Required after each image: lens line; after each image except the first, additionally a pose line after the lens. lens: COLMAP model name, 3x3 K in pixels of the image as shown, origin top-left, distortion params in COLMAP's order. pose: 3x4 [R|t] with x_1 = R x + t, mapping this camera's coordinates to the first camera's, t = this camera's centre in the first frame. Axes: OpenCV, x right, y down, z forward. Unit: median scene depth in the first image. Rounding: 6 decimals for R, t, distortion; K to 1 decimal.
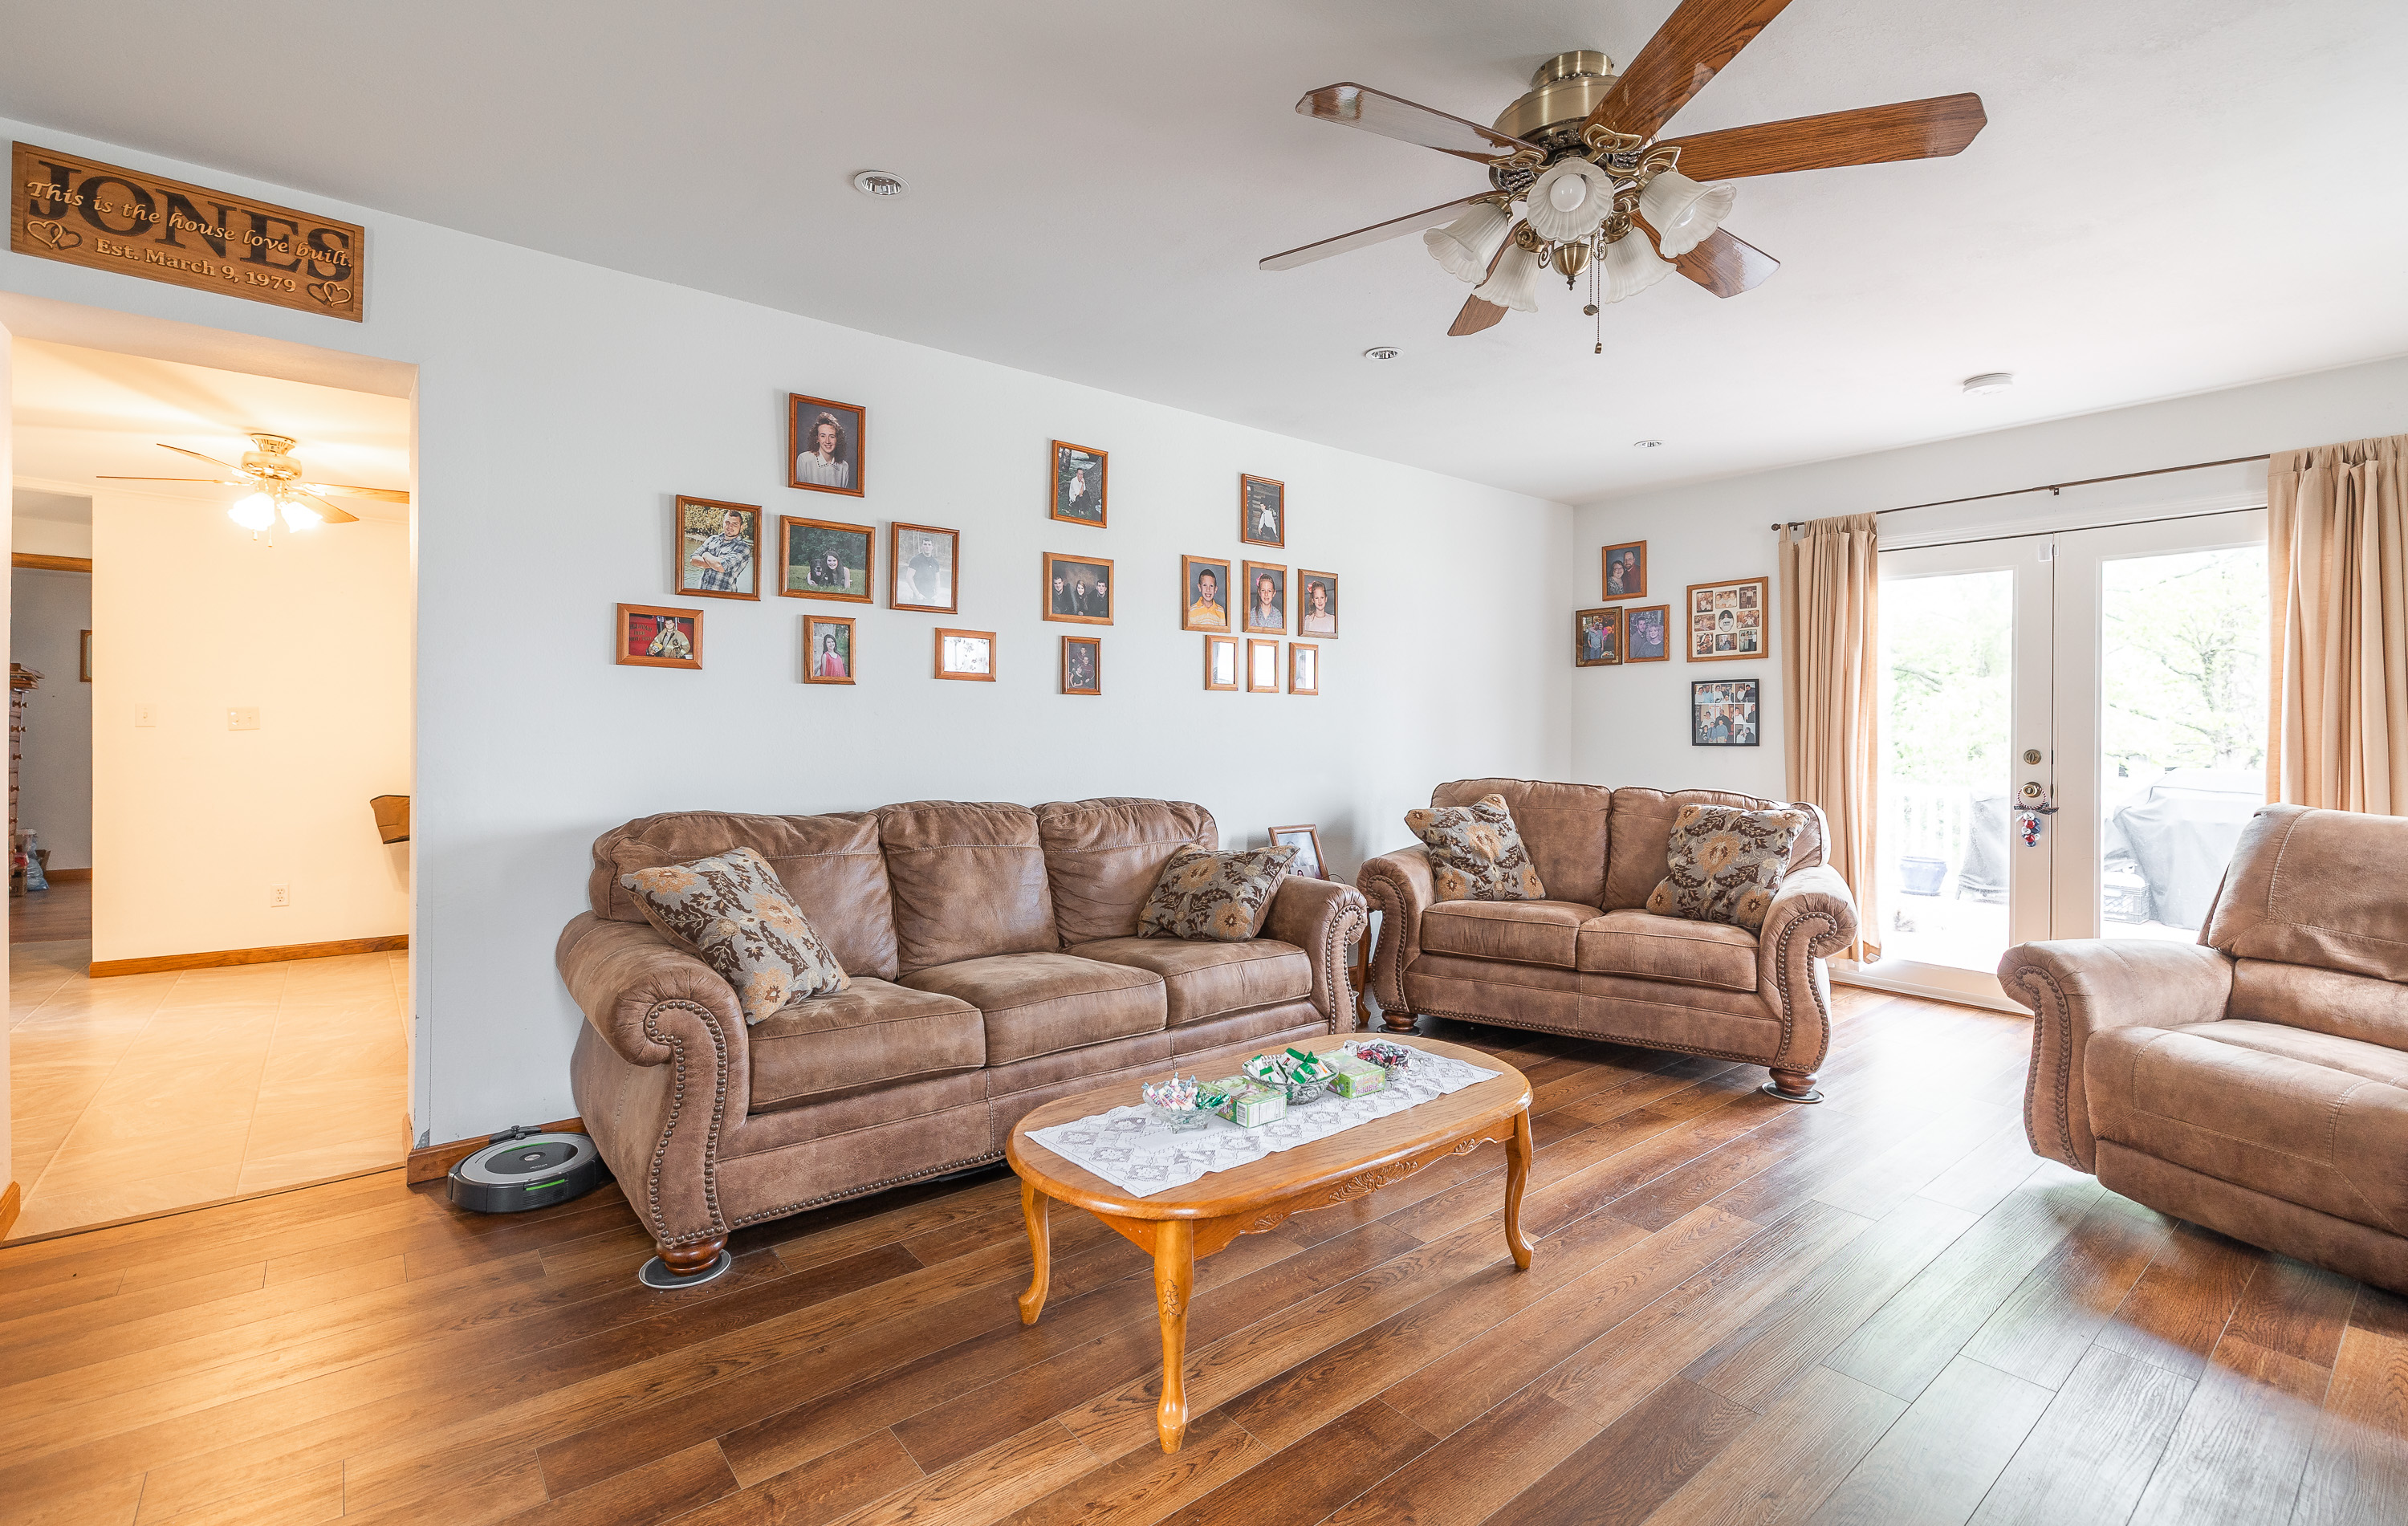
lens RADIAL K [[1064.8, 0, 1199.3], [0, 1064.8, 735.4], [0, 0, 1]] dist [0.000077, 0.000026]
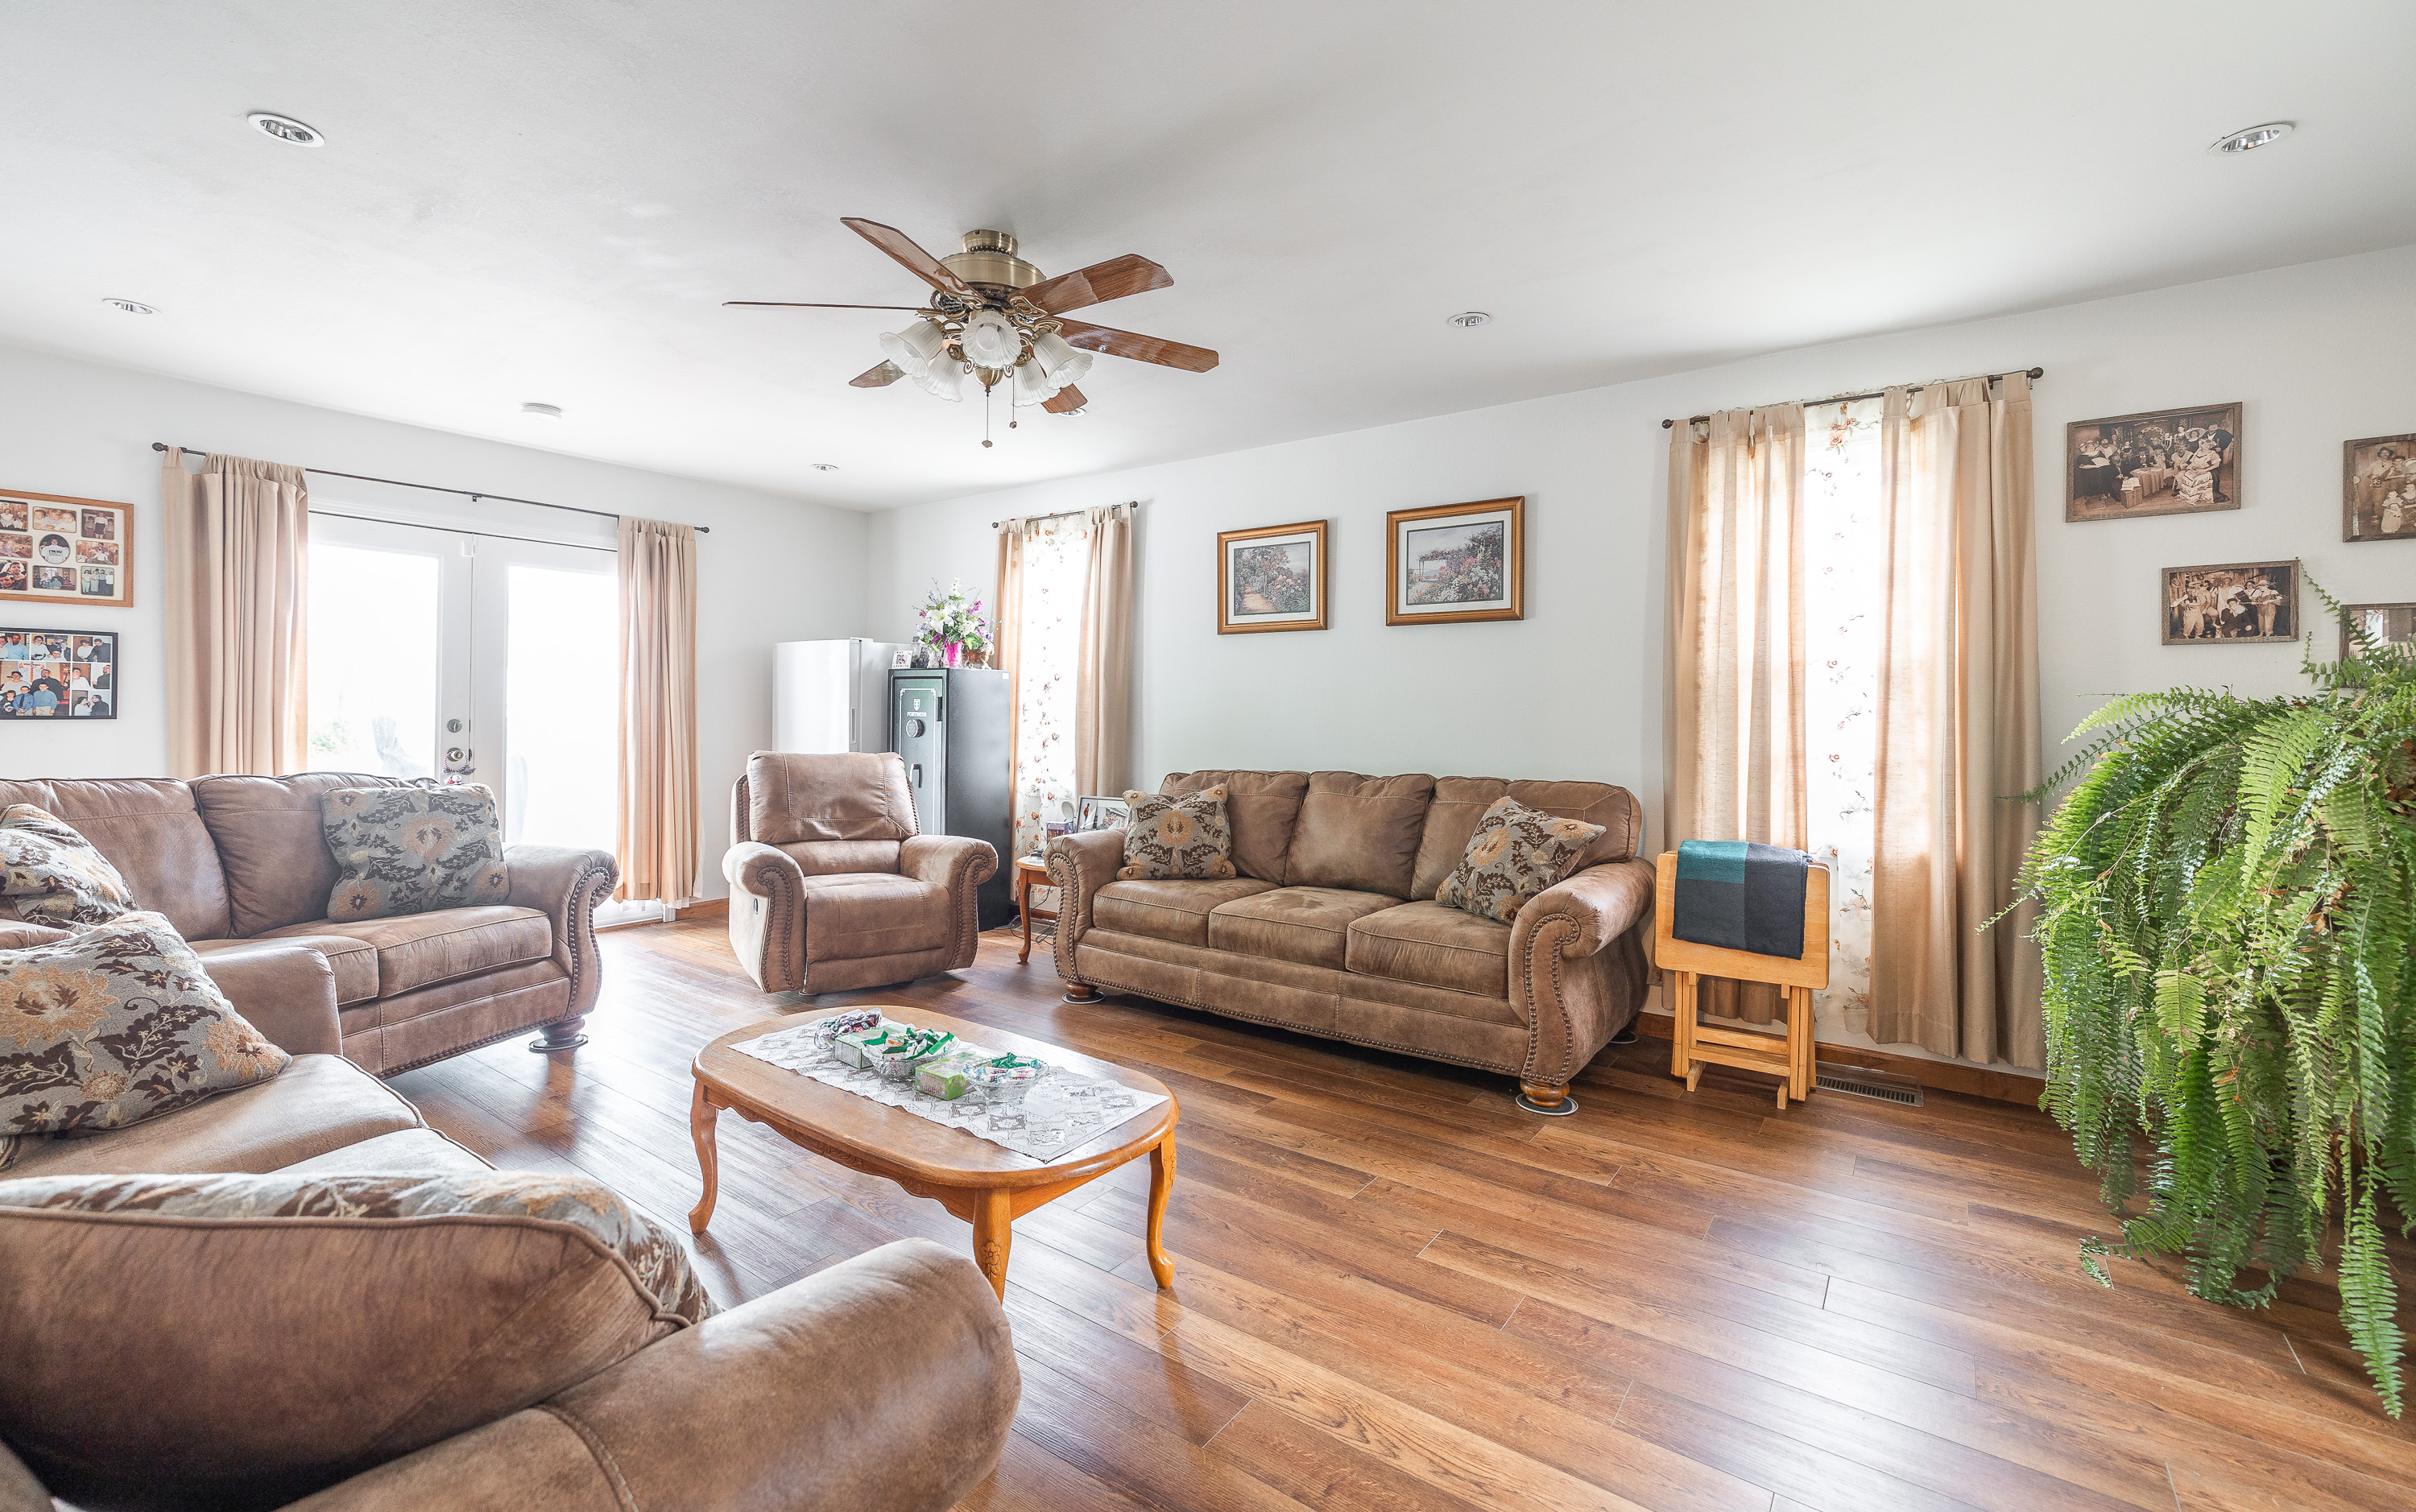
lens RADIAL K [[1023.9, 0, 1203.8], [0, 1023.9, 709.0], [0, 0, 1]] dist [0.000055, 0.000111]
pose [[-0.260371, -0.005073, 0.965495, -0.484014], [-0.010224, 0.999945, 0.002496, -0.008500], [-0.965454, -0.009221, -0.260409, 0.509535]]
